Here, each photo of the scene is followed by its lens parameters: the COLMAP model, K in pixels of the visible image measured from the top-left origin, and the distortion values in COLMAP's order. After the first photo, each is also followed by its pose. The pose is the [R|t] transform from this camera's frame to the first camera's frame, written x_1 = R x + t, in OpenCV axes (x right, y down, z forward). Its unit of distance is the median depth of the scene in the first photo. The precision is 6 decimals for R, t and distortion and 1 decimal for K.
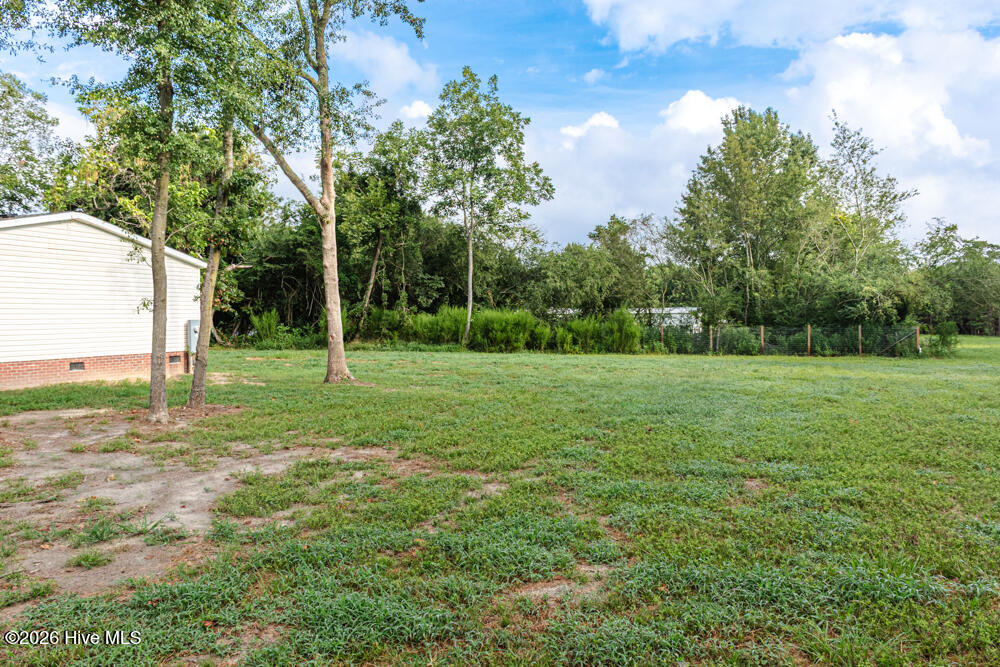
lens RADIAL K [[794.2, 0, 500.0], [0, 794.2, 333.5], [0, 0, 1]] dist [-0.002046, 0.000567]
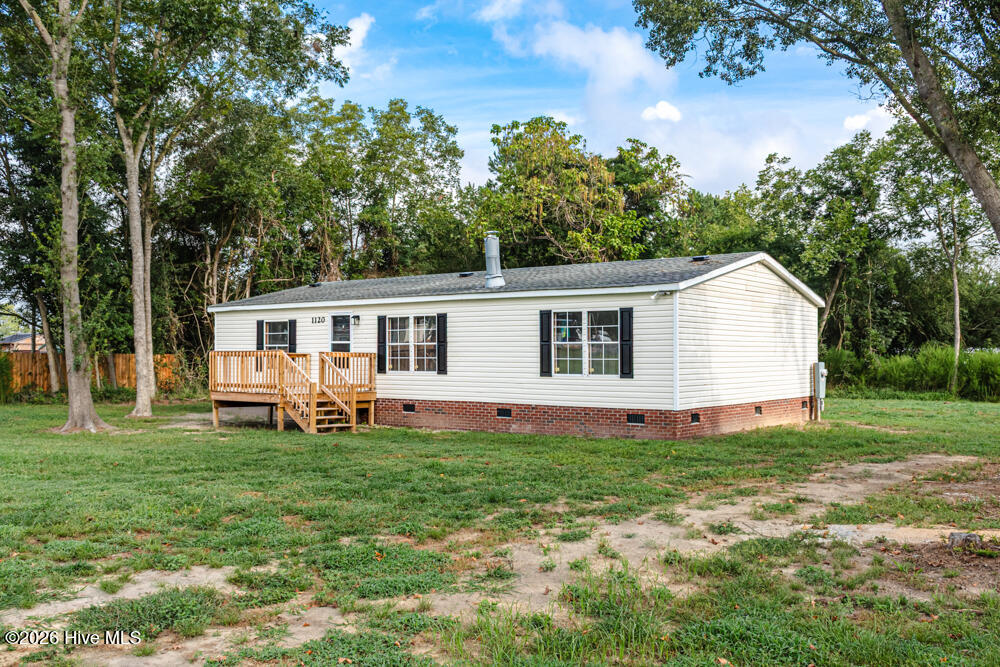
lens RADIAL K [[950.7, 0, 500.0], [0, 950.7, 333.5], [0, 0, 1]] dist [-0.002219, -0.000271]
pose [[0.961598, -0.005513, -0.274407, -0.231929], [-0.007056, 0.998971, -0.044796, 0.000611], [0.274371, 0.045012, 0.960570, -0.092855]]
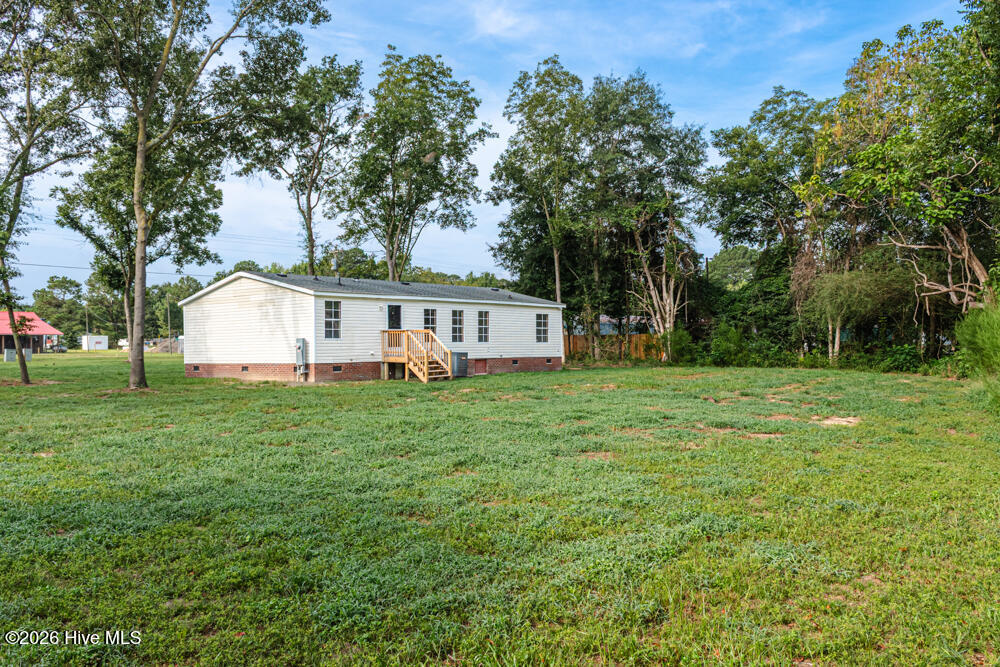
lens RADIAL K [[873.7, 0, 500.0], [0, 873.7, 333.5], [0, 0, 1]] dist [0.001163, 0.000316]
pose [[0.323336, 0.010956, 0.946221, -0.883112], [0.017467, 0.999694, -0.017543, 0.004125], [-0.946123, 0.022200, 0.323045, 0.026450]]
